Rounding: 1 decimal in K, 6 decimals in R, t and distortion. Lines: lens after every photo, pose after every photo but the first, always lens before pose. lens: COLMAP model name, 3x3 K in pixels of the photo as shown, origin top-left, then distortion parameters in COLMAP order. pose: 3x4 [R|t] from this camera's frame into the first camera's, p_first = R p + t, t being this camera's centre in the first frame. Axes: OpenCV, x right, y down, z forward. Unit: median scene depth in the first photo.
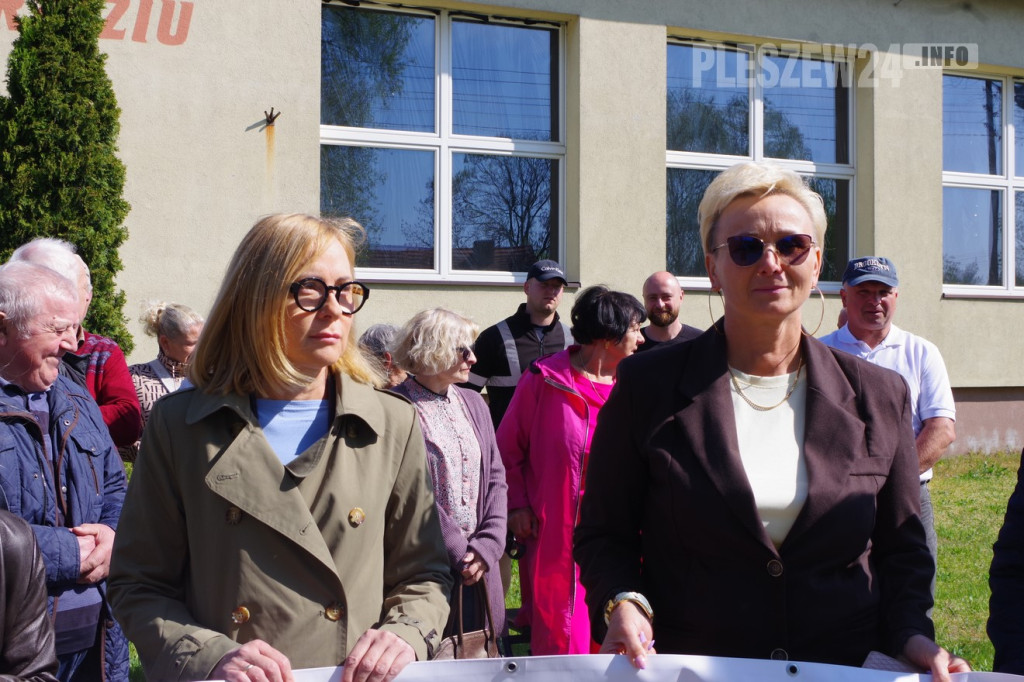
lens RADIAL K [[1289.7, 0, 505.4], [0, 1289.7, 332.1], [0, 0, 1]] dist [-0.025906, 0.000000]
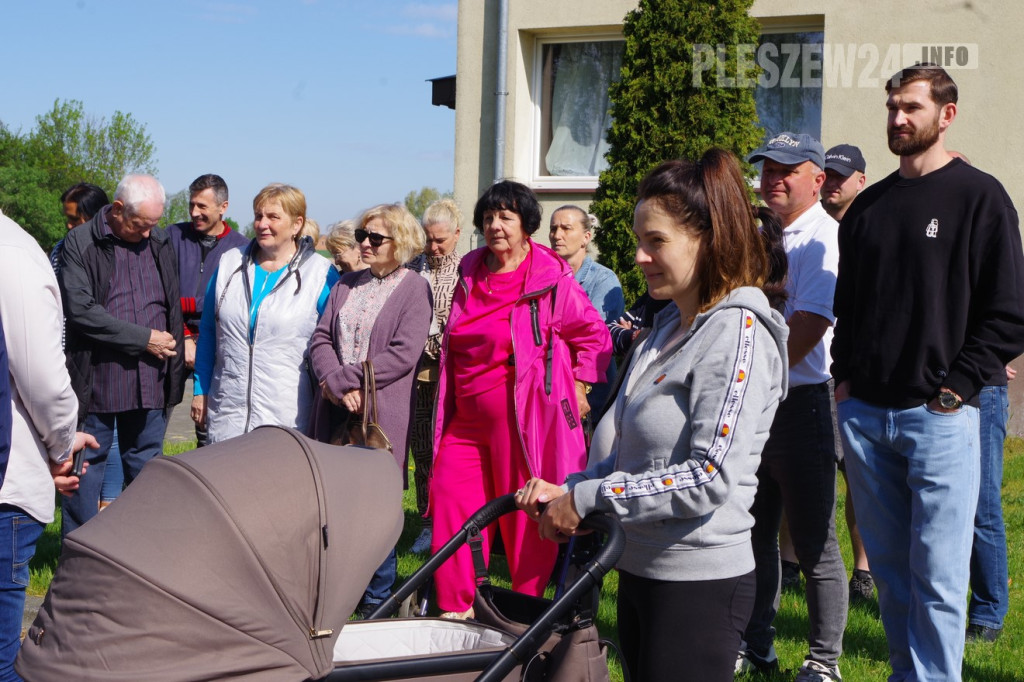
lens RADIAL K [[1649.4, 0, 476.3], [0, 1649.4, 330.6], [0, 0, 1]] dist [0.043990, 0.000000]
pose [[0.656018, 0.041402, -0.753609, 0.367483], [-0.012482, 0.998953, 0.044015, 0.009601], [0.754642, -0.019468, 0.655848, 0.024526]]
